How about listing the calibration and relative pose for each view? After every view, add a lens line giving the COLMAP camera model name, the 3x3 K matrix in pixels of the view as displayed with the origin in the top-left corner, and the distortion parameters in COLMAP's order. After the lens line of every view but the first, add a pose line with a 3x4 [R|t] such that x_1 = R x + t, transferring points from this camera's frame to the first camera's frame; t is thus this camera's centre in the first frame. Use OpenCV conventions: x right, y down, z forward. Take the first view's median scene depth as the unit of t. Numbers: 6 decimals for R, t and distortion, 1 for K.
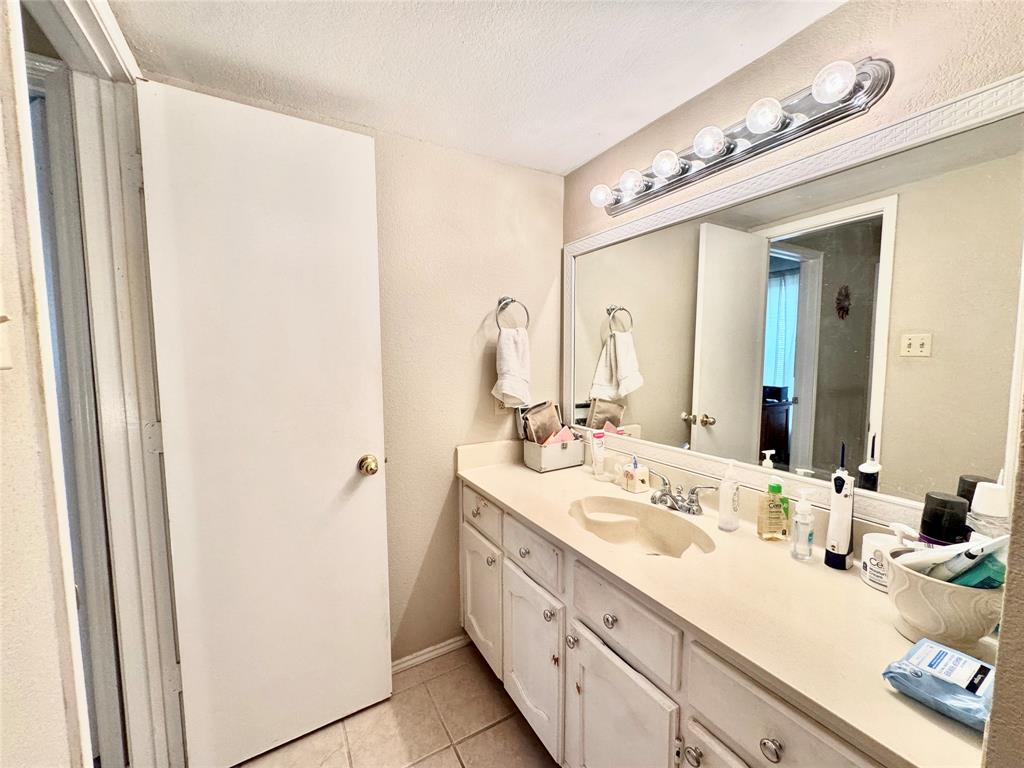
lens RADIAL K [[408.7, 0, 510.2], [0, 408.7, 384.5], [0, 0, 1]] dist [-0.000527, 0.000269]
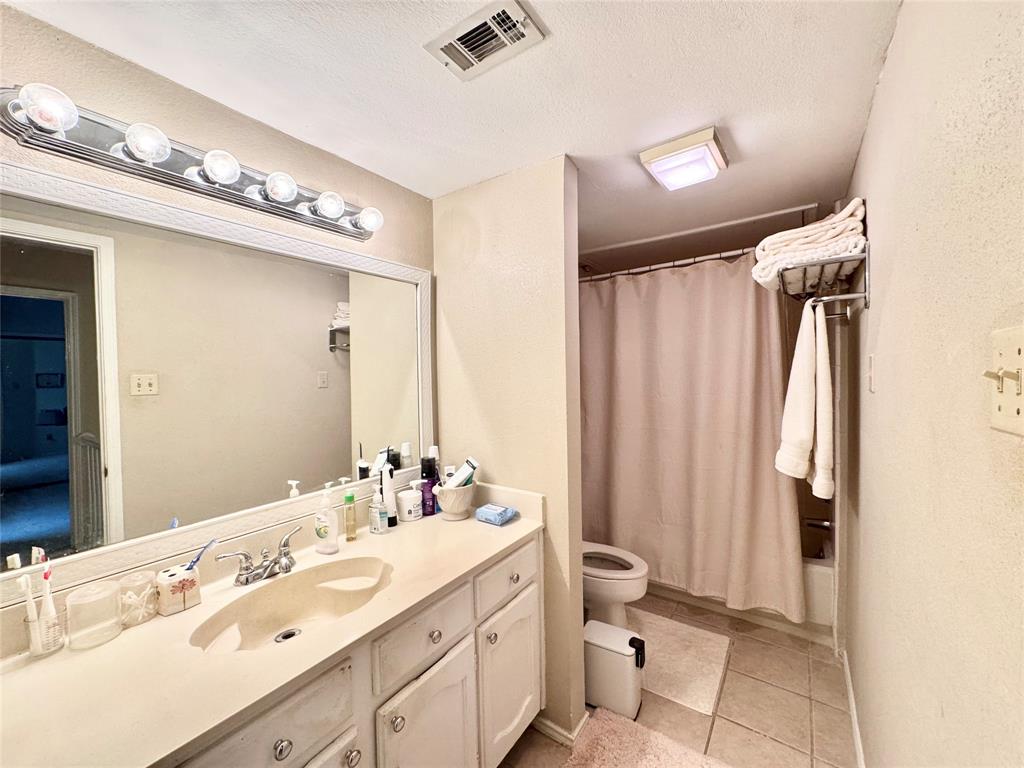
lens RADIAL K [[408.7, 0, 509.8], [0, 408.7, 383.4], [0, 0, 1]] dist [-0.000527, 0.000269]
pose [[-0.417897, -0.009489, 0.908445, -0.649976], [0.088723, 0.994739, 0.051204, -0.112883], [-0.904152, 0.101998, -0.414857, 0.928967]]
